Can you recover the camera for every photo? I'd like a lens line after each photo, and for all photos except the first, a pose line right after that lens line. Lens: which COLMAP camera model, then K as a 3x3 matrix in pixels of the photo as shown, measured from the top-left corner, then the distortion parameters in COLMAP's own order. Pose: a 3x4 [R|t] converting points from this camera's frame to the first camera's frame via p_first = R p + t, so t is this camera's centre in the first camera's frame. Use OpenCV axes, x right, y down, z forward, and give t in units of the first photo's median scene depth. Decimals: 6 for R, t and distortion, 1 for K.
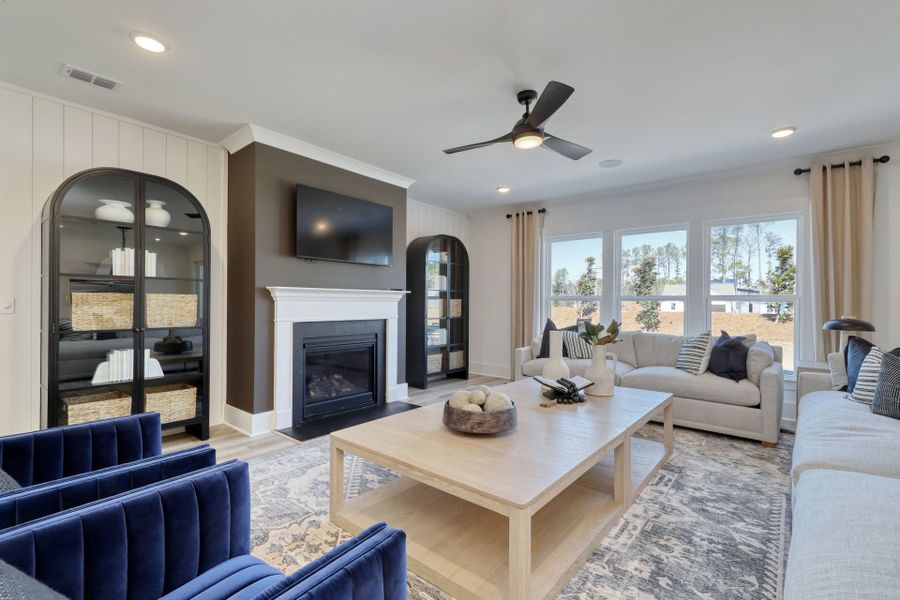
lens RADIAL K [[407.0, 0, 450.0], [0, 407.0, 300.0], [0, 0, 1]] dist [0.001319, 0.000079]
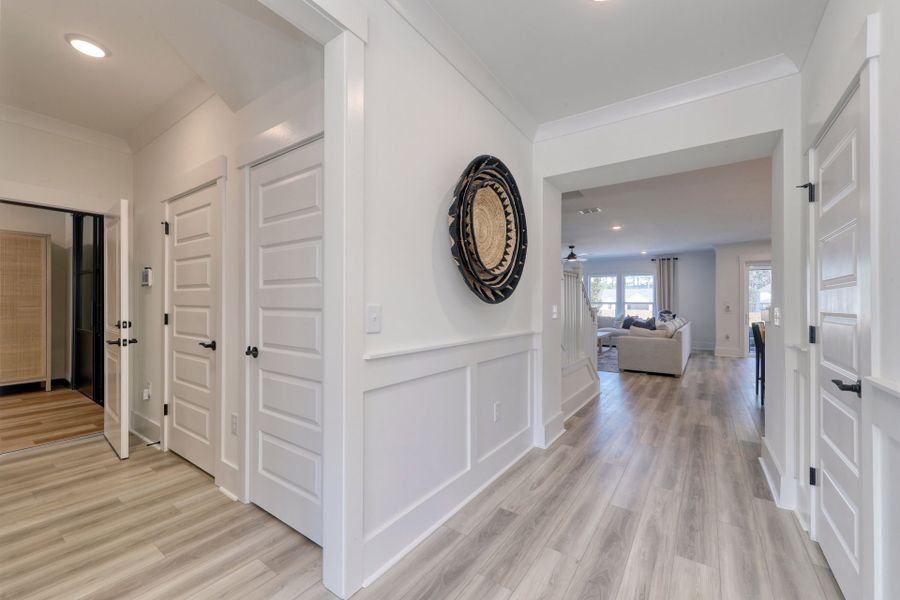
lens RADIAL K [[358.5, 0, 450.0], [0, 358.5, 300.0], [0, 0, 1]] dist [0.000983, 0.000053]
pose [[0.996815, -0.000626, 0.079752, -0.882687], [0.000969, 0.999990, -0.004258, -0.021532], [-0.079748, 0.004322, 0.996806, -1.601997]]
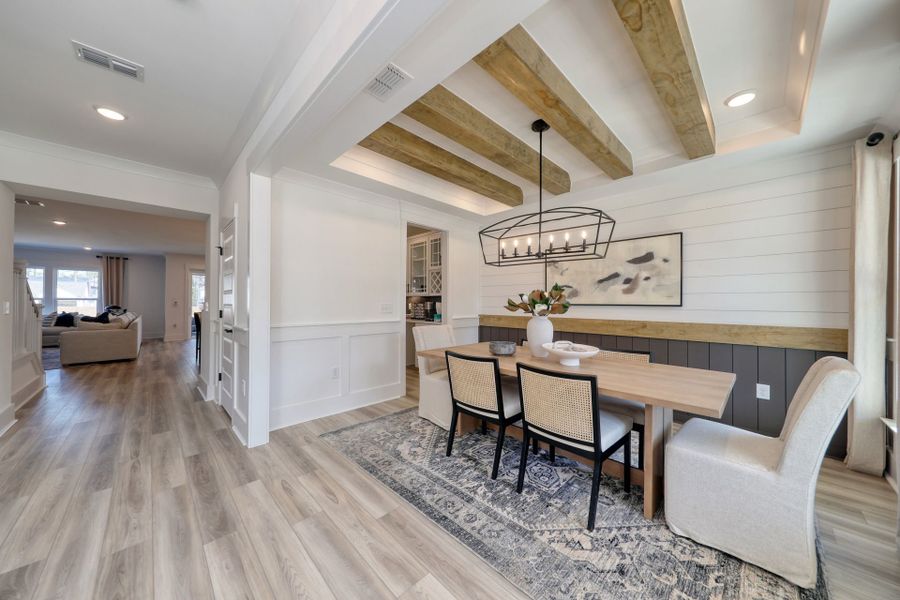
lens RADIAL K [[307.8, 0, 450.0], [0, 307.8, 300.0], [0, 0, 1]] dist [-0.000784, -0.000074]
pose [[0.097411, 0.000301, 0.995244, -1.248588], [-0.009252, 0.999957, 0.000603, -0.026870], [-0.995201, -0.009266, 0.097410, -1.971529]]
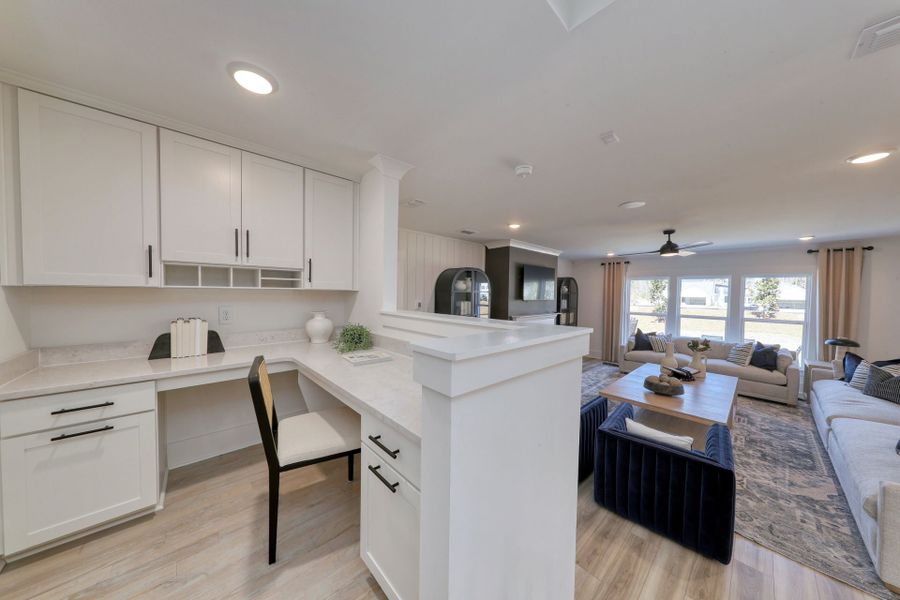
lens RADIAL K [[281.7, 0, 450.0], [0, 281.7, 300.0], [0, 0, 1]] dist [-0.005392, 0.000092]
pose [[0.990224, 0.008935, -0.139197, -0.557636], [-0.004600, 0.999495, 0.031438, -0.154596], [0.139408, -0.030491, 0.989765, -0.445466]]
